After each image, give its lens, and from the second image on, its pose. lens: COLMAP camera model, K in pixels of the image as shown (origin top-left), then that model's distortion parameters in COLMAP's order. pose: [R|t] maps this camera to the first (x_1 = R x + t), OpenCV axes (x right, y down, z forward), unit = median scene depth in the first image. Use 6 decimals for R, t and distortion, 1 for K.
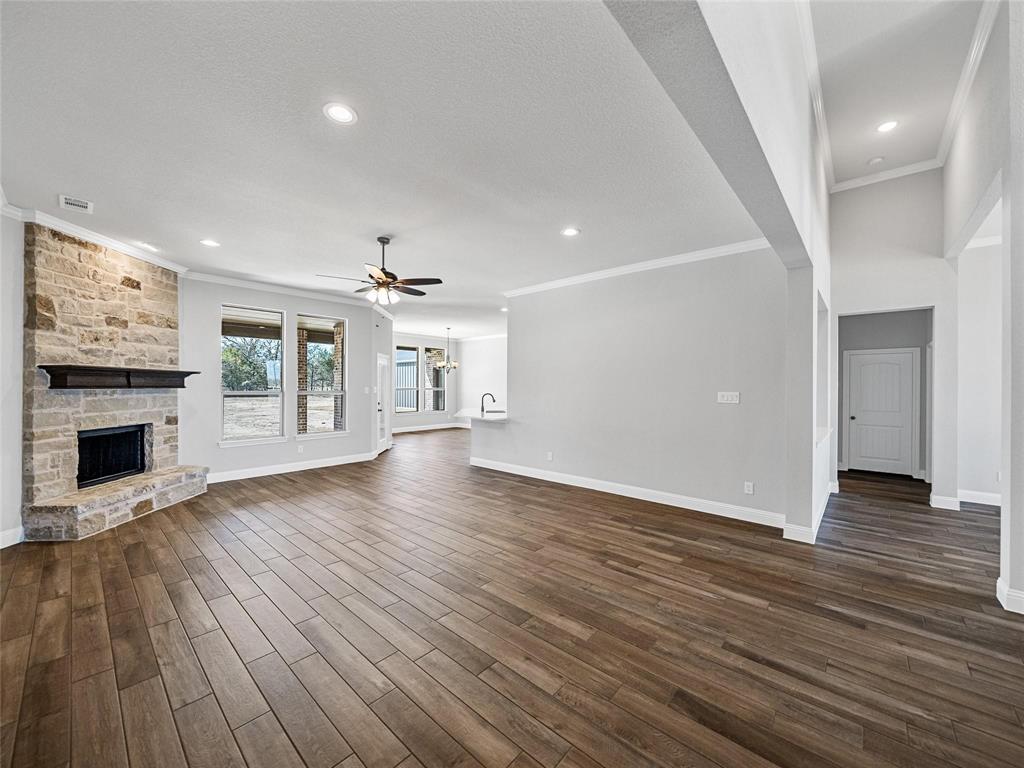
lens RADIAL K [[398.6, 0, 512.0], [0, 398.6, 384.0], [0, 0, 1]] dist [-0.001594, -0.000138]
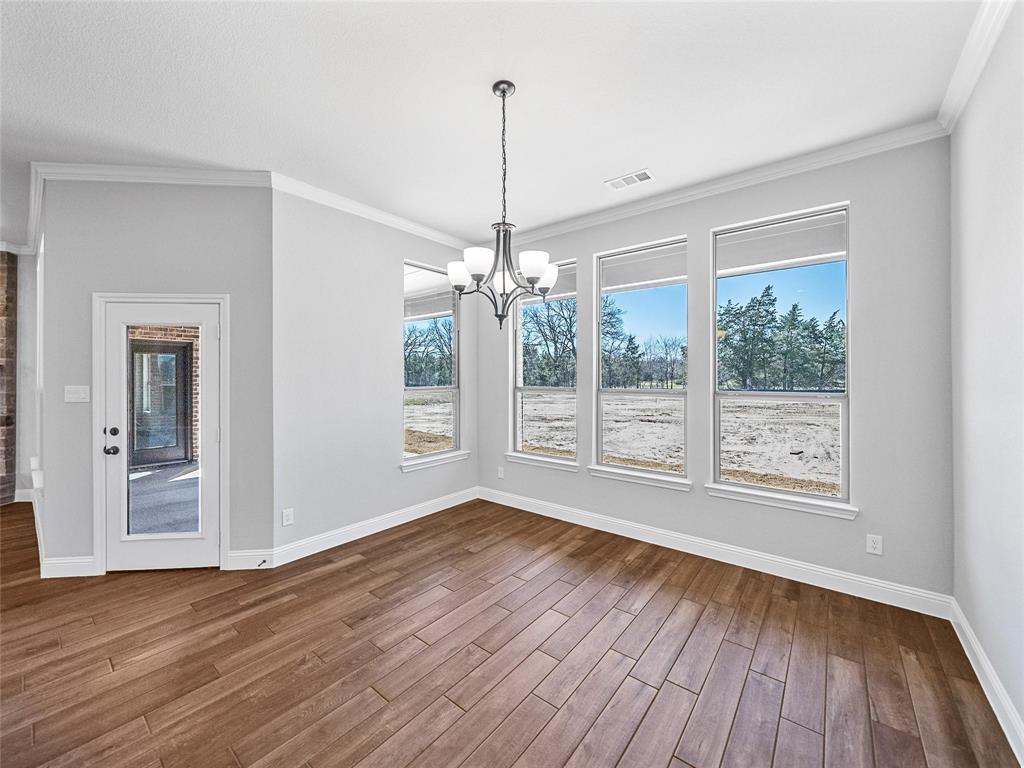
lens RADIAL K [[391.8, 0, 509.0], [0, 391.8, 375.3], [0, 0, 1]] dist [-0.001466, -0.000107]
pose [[0.048522, -0.008619, -0.998785, 0.044361], [0.005418, 0.999950, -0.008366, 0.003324], [0.998807, -0.005006, 0.048566, 1.550980]]
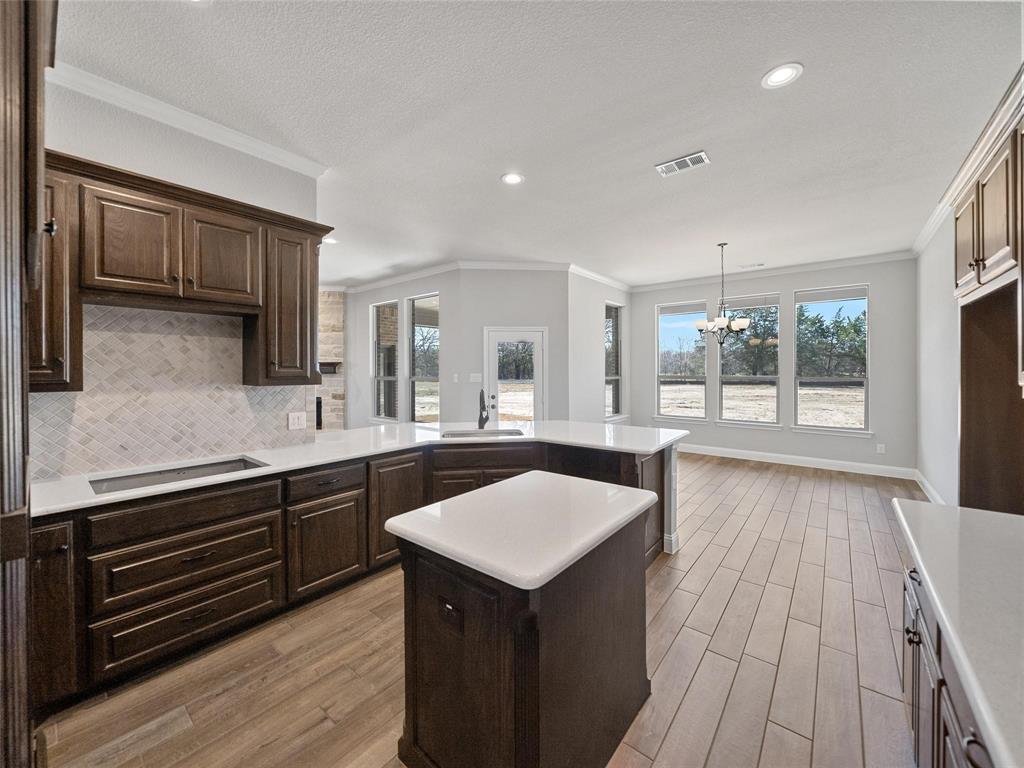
lens RADIAL K [[391.5, 0, 509.8], [0, 391.5, 370.3], [0, 0, 1]] dist [-0.000716, -0.000135]
pose [[0.044827, -0.003482, -0.998989, 0.420446], [0.006226, 0.999975, -0.003206, 0.004129], [0.998975, -0.006076, 0.044848, 1.157240]]
